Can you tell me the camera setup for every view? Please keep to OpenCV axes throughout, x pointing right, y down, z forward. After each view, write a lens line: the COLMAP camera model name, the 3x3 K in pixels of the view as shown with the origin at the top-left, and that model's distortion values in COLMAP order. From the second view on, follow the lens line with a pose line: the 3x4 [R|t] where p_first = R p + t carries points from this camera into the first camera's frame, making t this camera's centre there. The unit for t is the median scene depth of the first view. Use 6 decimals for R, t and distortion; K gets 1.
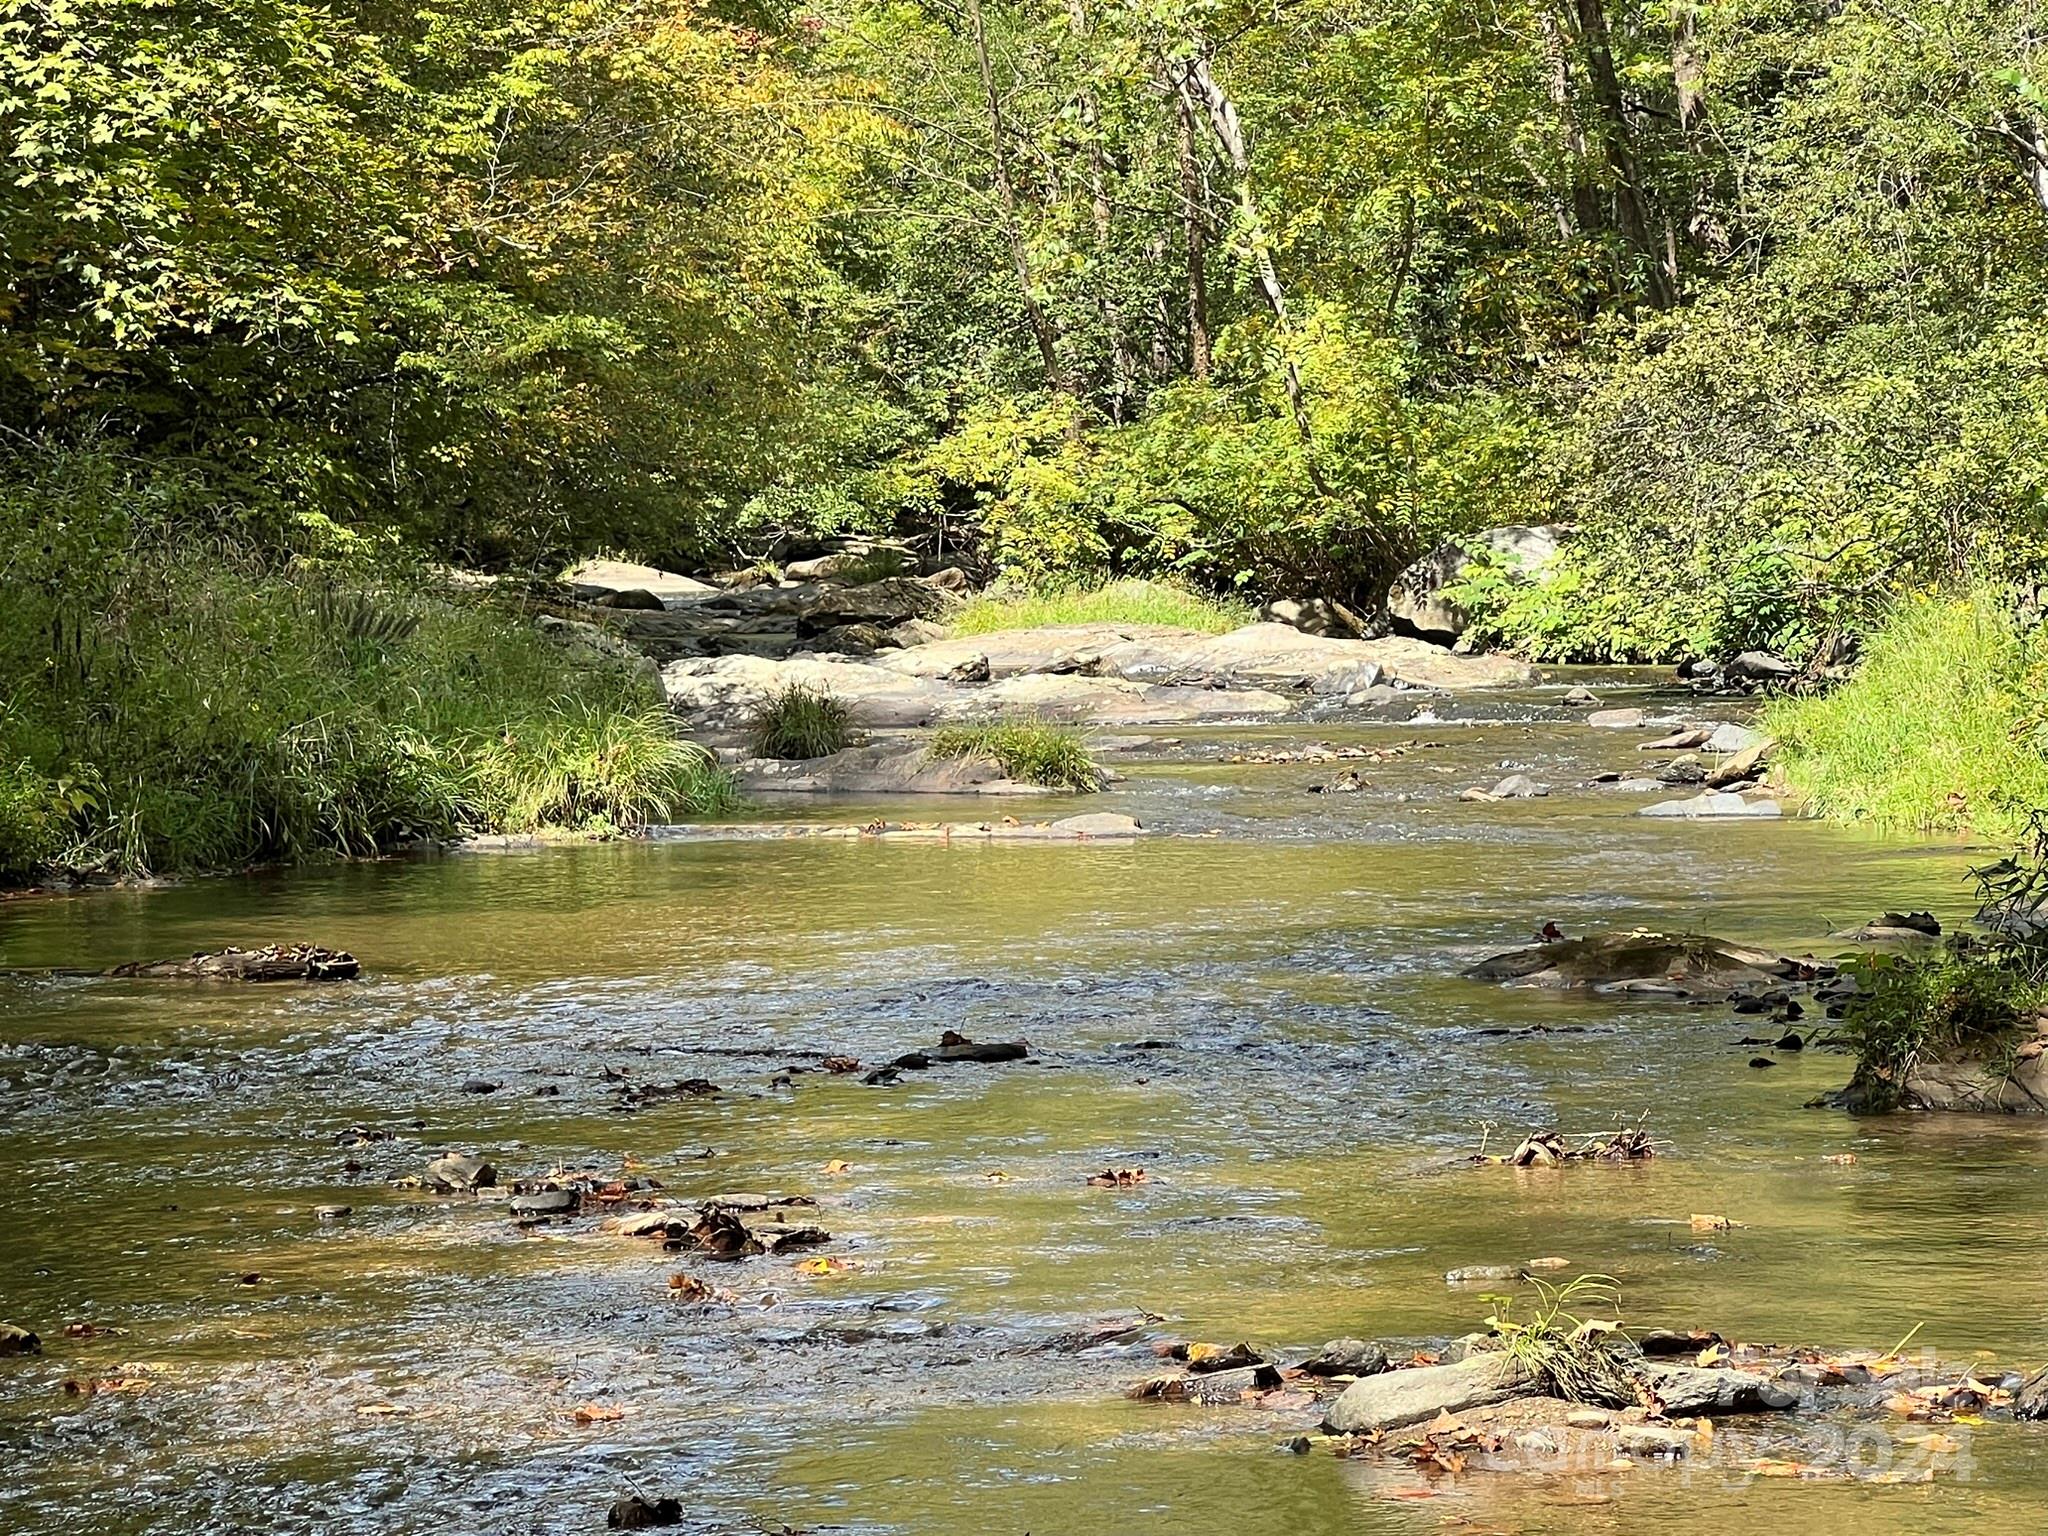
lens RADIAL K [[6779.5, 0, 1024.2], [0, 6779.5, 768.6], [0, 0, 1]] dist [-0.011711, 0.000000]
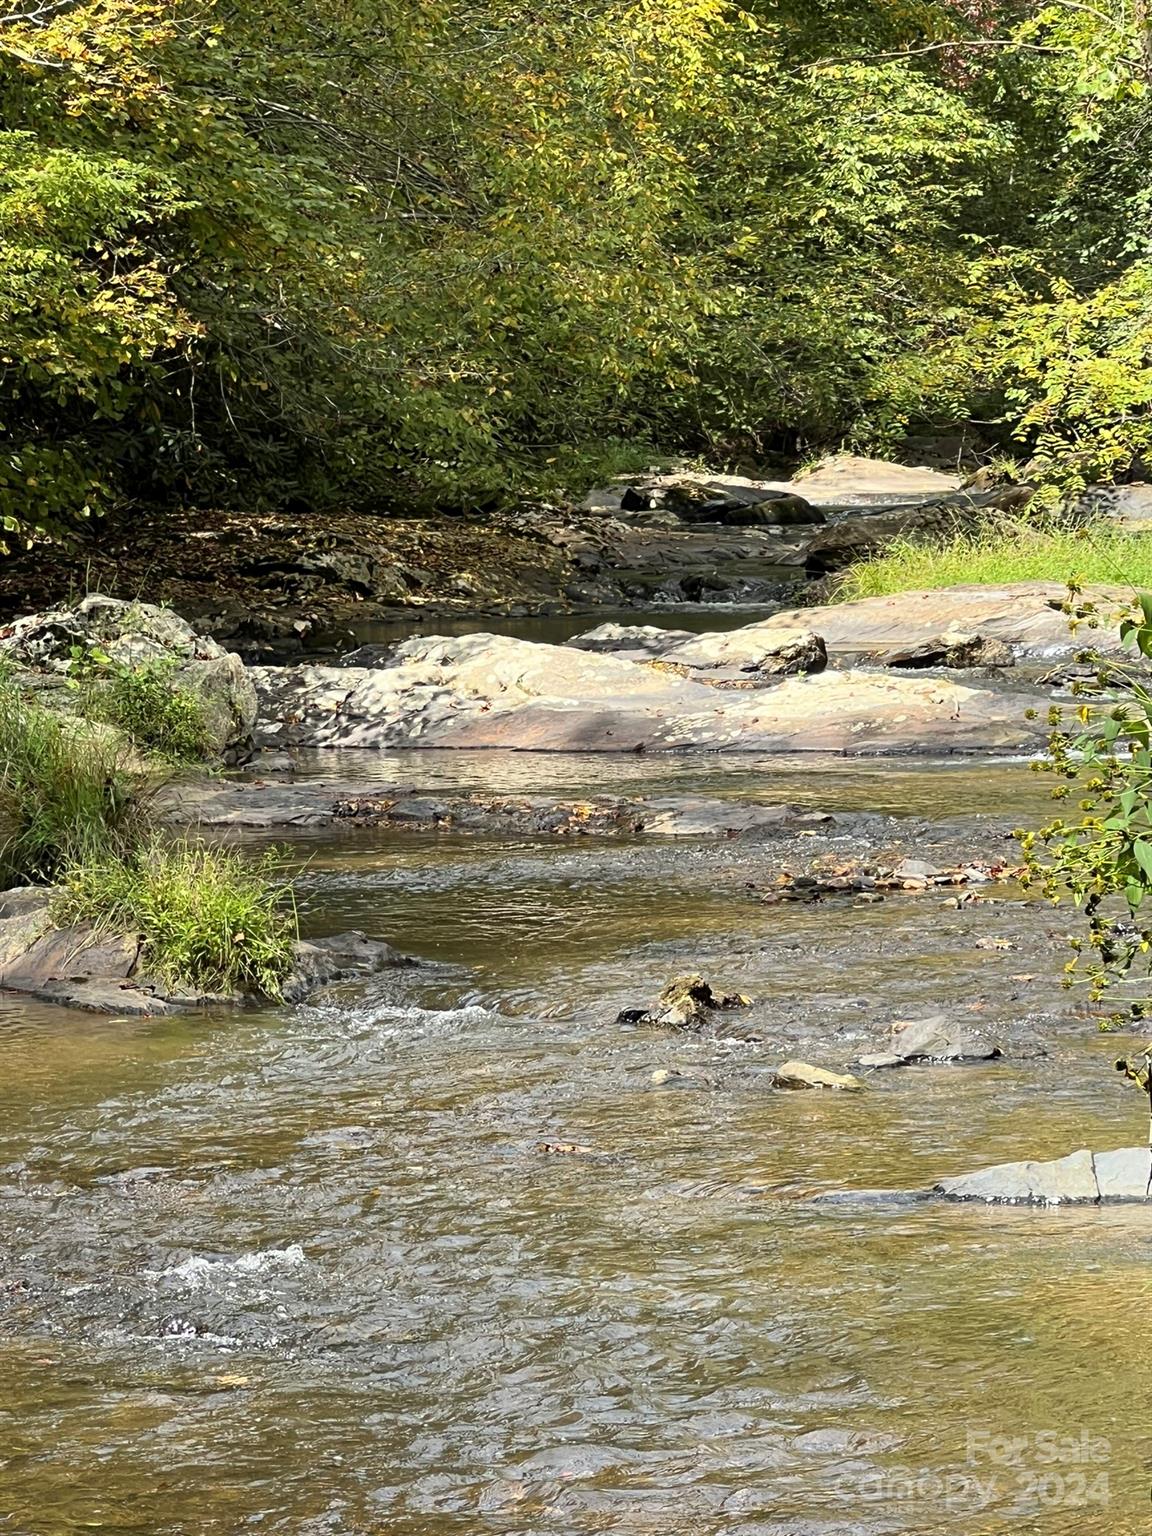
lens RADIAL K [[6031.6, 0, 574.9], [0, 6031.6, 766.9], [0, 0, 1]] dist [-0.524446, 0.000000]
pose [[0.979520, -0.000525, -0.201347, 0.094487], [0.006334, 0.999582, 0.028205, -0.020779], [0.201248, -0.028902, 0.979114, 0.387994]]
